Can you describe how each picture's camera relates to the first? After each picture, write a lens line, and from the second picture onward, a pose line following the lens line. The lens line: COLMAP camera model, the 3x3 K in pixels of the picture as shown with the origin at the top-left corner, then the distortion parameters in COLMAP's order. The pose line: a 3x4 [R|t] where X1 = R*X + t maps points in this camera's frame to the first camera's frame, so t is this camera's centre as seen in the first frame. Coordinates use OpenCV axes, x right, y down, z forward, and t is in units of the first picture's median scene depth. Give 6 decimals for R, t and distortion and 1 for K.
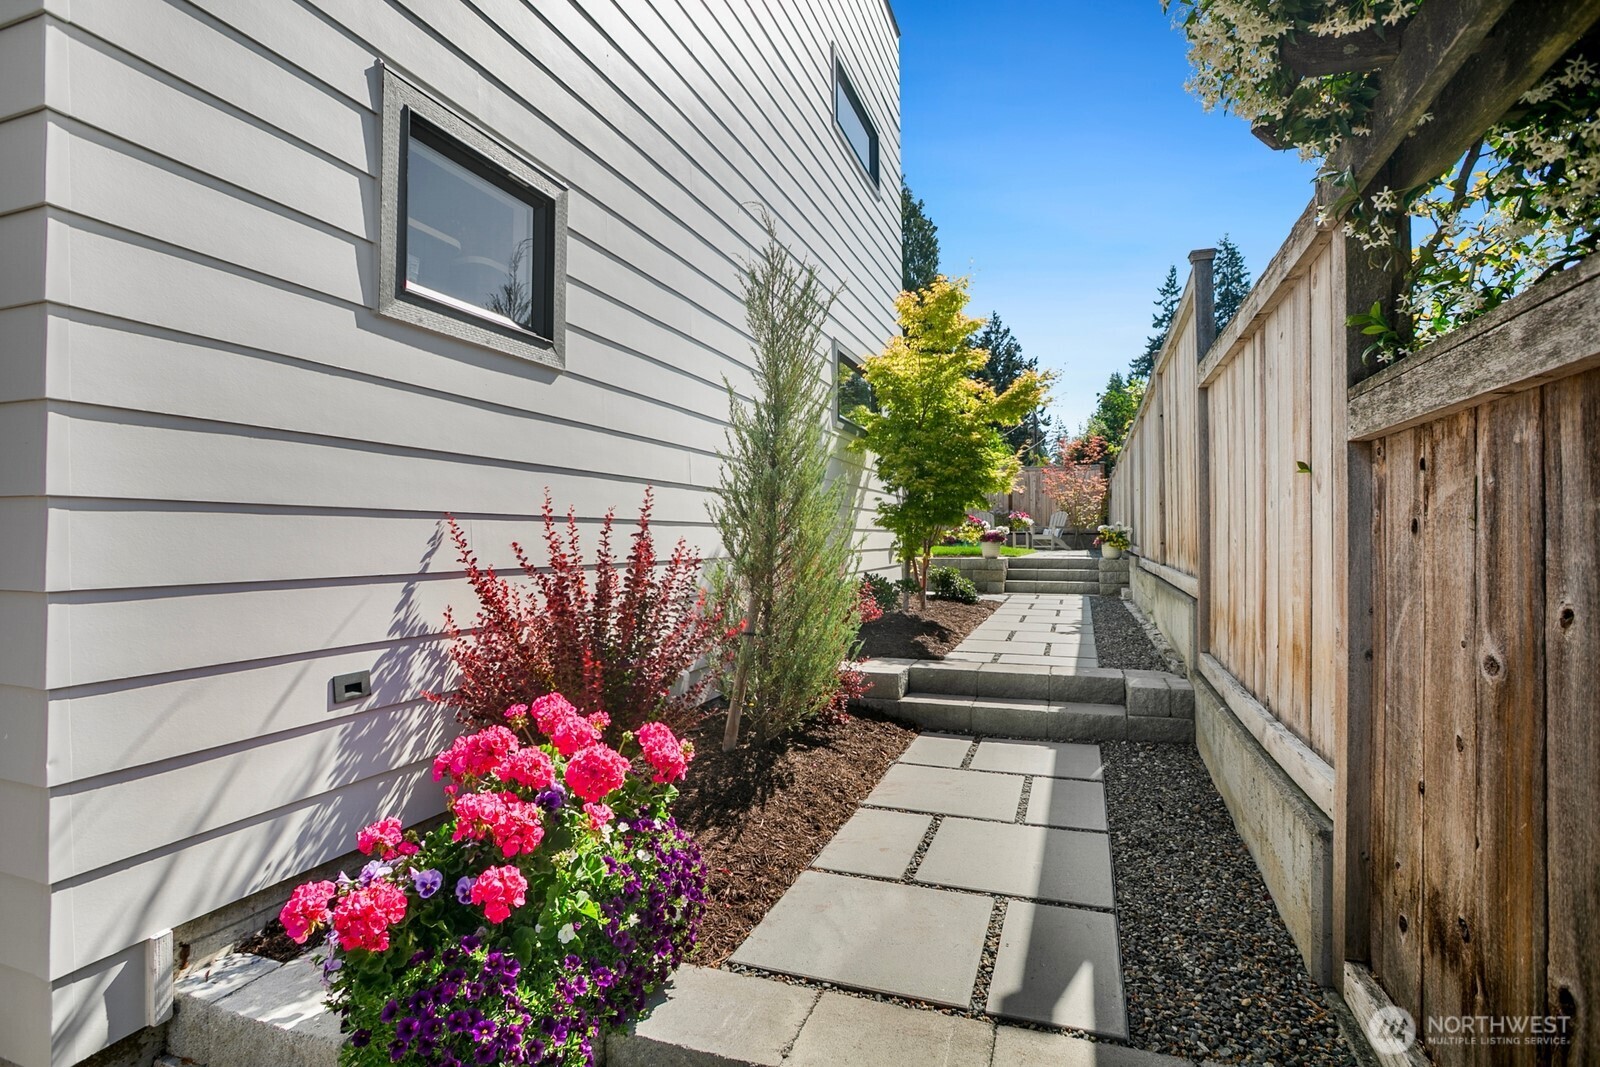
lens RADIAL K [[782.8, 0, 799.2], [0, 782.8, 536.6], [0, 0, 1]] dist [-0.080727, 0.038842]
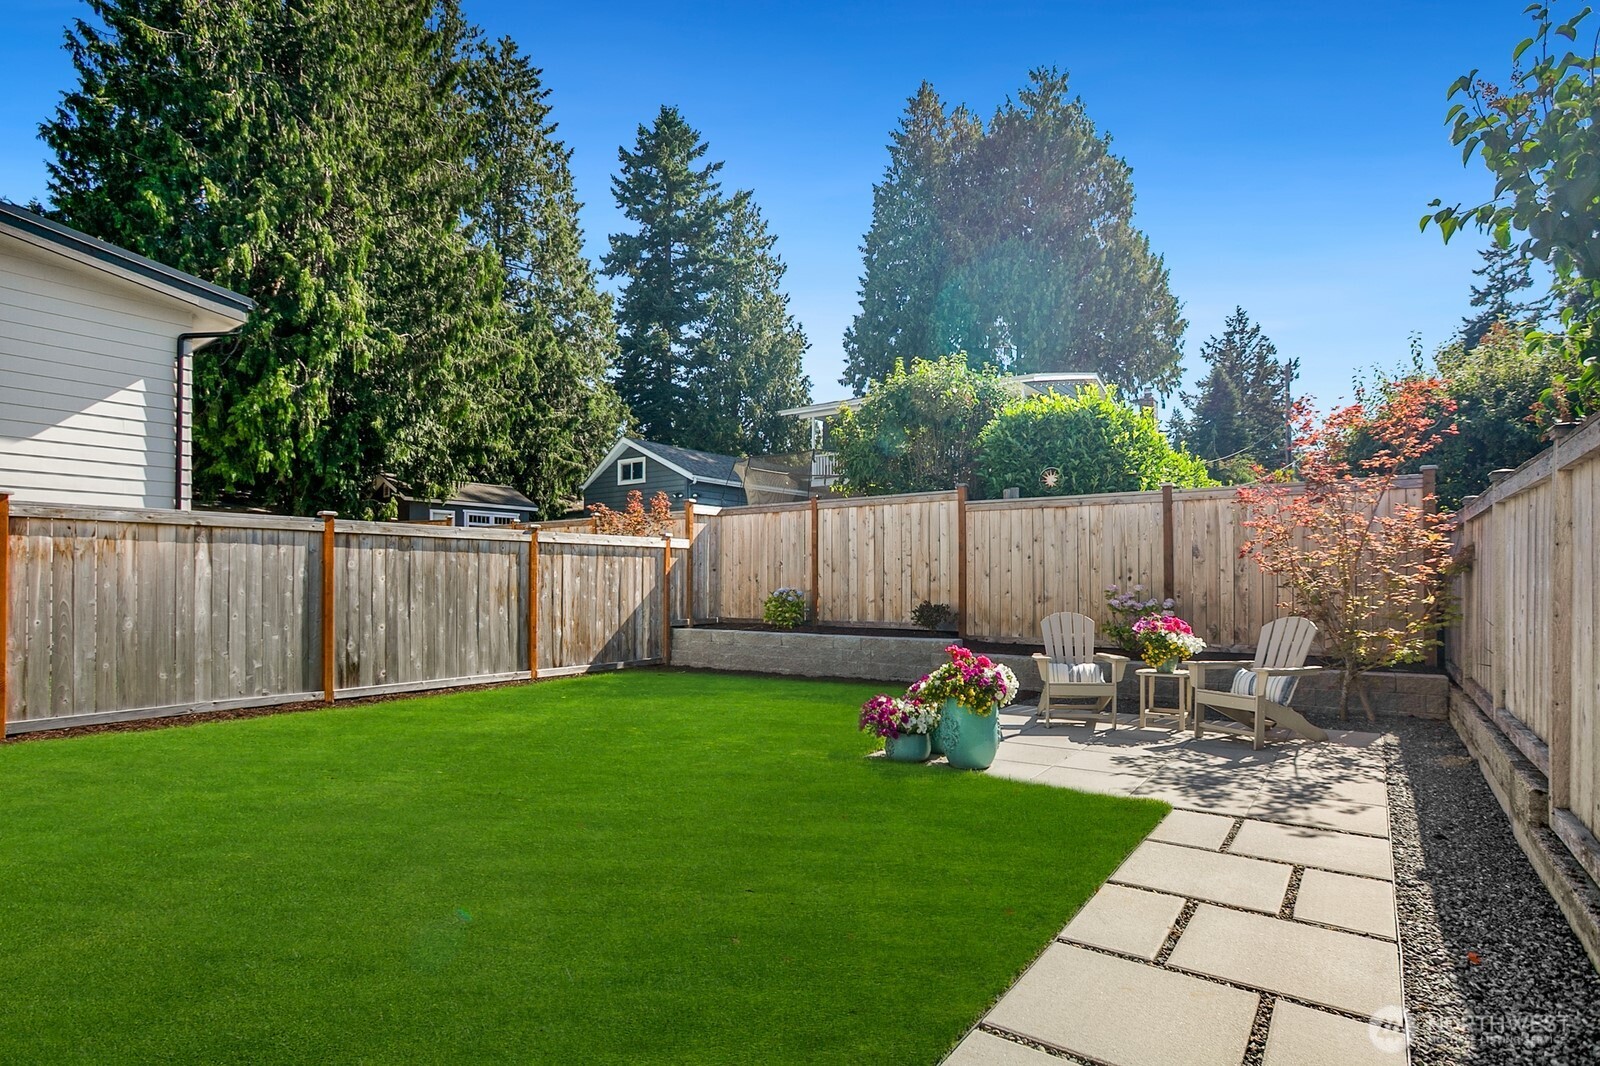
lens RADIAL K [[799.5, 0, 802.5], [0, 799.5, 560.2], [0, 0, 1]] dist [-0.080006, 0.042021]
pose [[0.960281, -0.018289, -0.278435, 0.037530], [0.010492, 0.999511, -0.029468, -0.007897], [0.278838, 0.025376, 0.960003, 0.101852]]
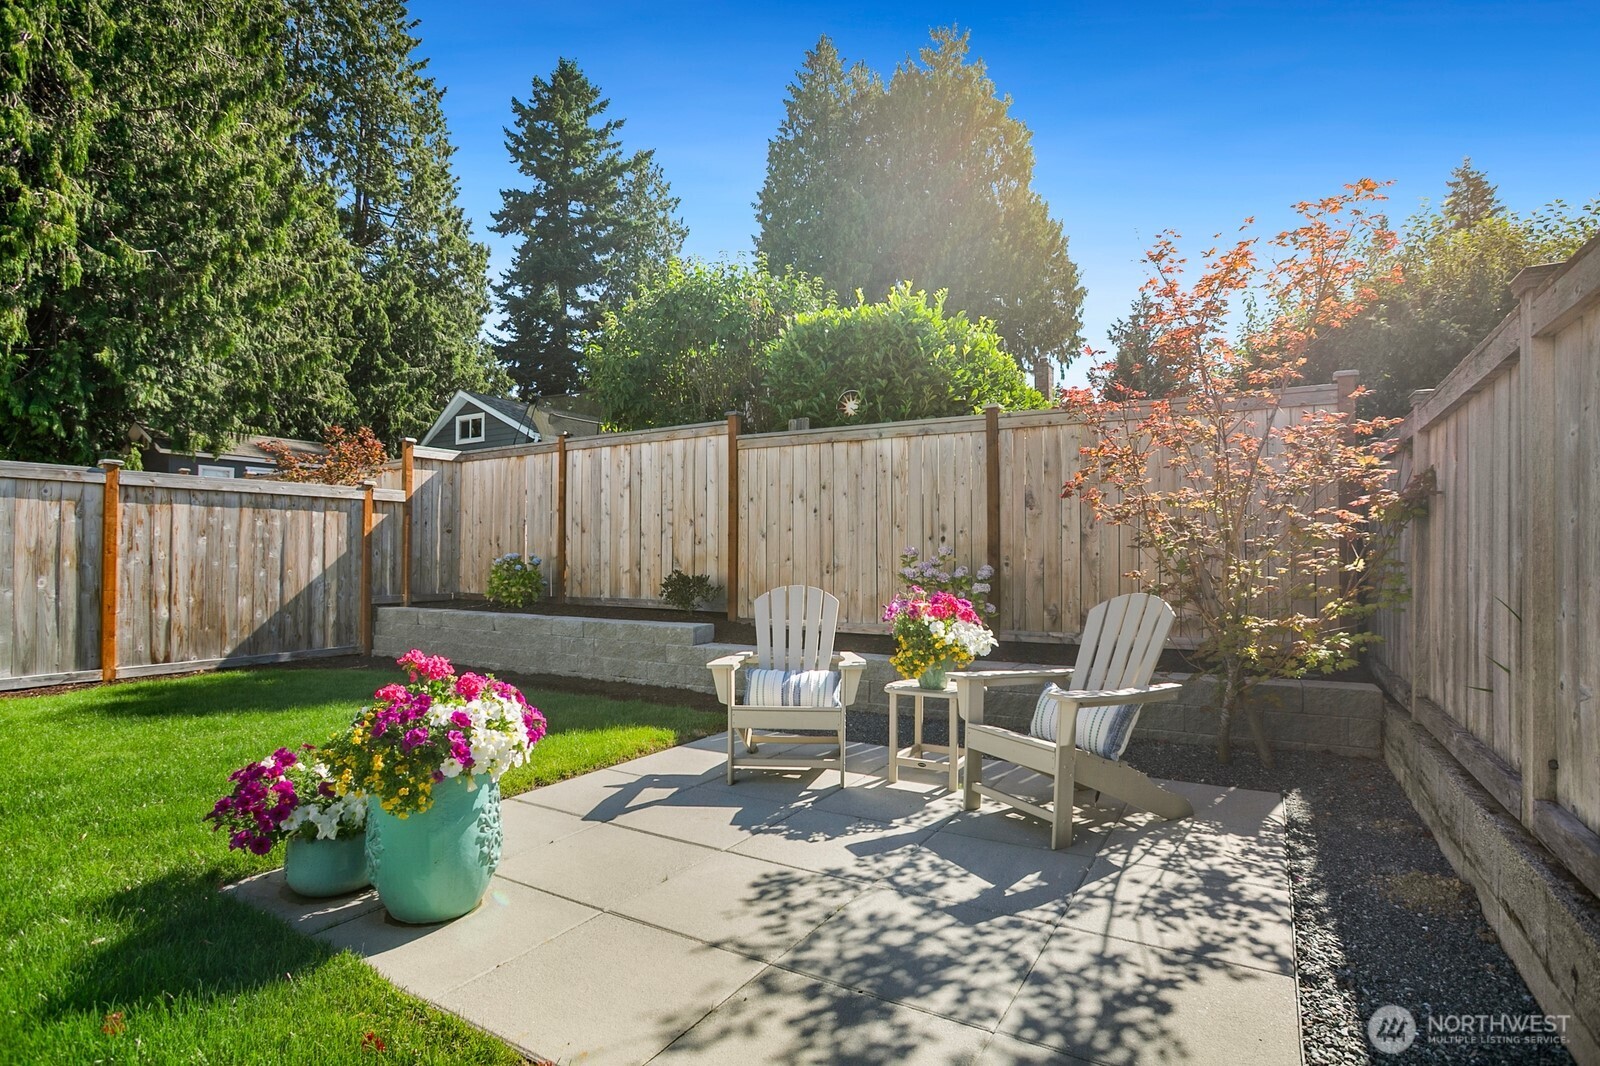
lens RADIAL K [[782.8, 0, 799.2], [0, 782.8, 536.1], [0, 0, 1]] dist [-0.080727, 0.038842]
pose [[0.980804, -0.013805, -0.194508, 0.046784], [0.008249, 0.999535, -0.029345, -0.006825], [0.194823, 0.027177, 0.980462, 0.127565]]
